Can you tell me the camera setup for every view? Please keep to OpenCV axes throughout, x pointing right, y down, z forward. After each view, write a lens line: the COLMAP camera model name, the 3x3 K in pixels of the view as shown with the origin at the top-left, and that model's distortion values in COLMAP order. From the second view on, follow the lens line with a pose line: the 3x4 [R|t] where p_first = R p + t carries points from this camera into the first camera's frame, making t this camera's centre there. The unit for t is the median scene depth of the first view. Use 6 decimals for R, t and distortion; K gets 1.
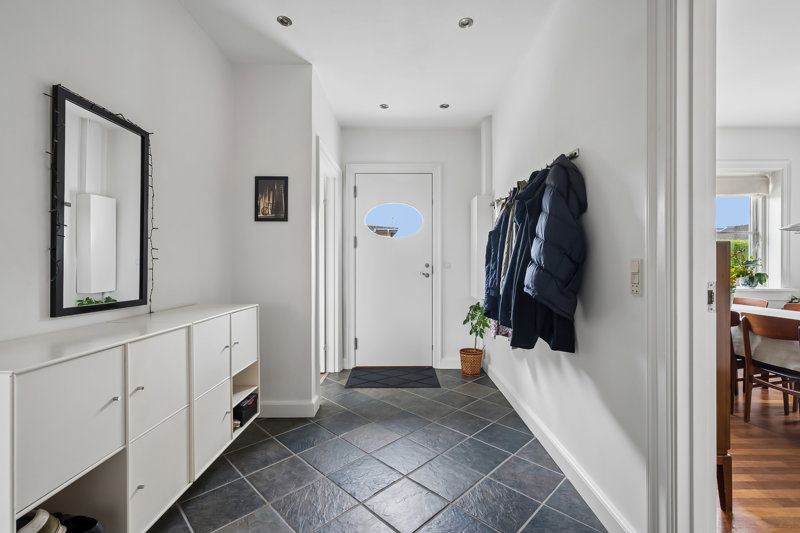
lens RADIAL K [[344.1, 0, 398.5], [0, 344.1, 264.4], [0, 0, 1]] dist [-0.002311, -0.000392]
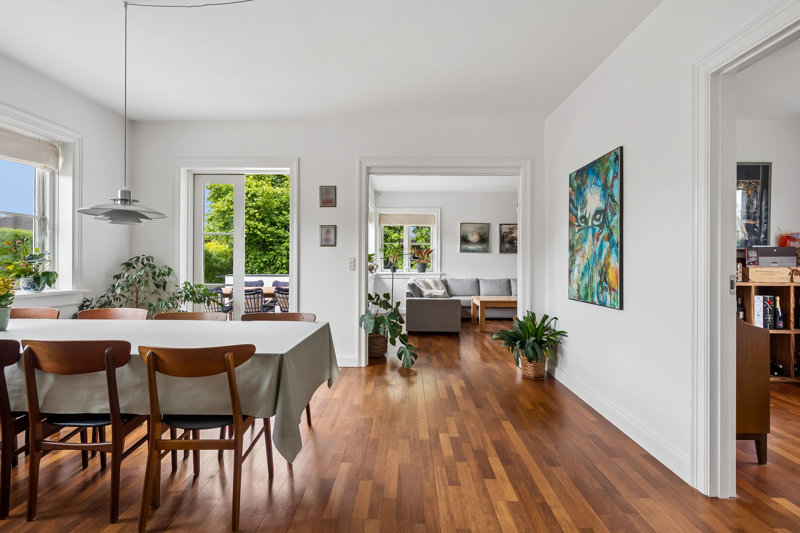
lens RADIAL K [[387.1, 0, 396.7], [0, 387.1, 261.7], [0, 0, 1]] dist [-0.004792, 0.000542]
pose [[0.017355, 0.002067, 0.999847, 0.232245], [0.000557, 0.999998, -0.002077, 0.006755], [-0.999849, 0.000593, 0.017354, 0.230694]]
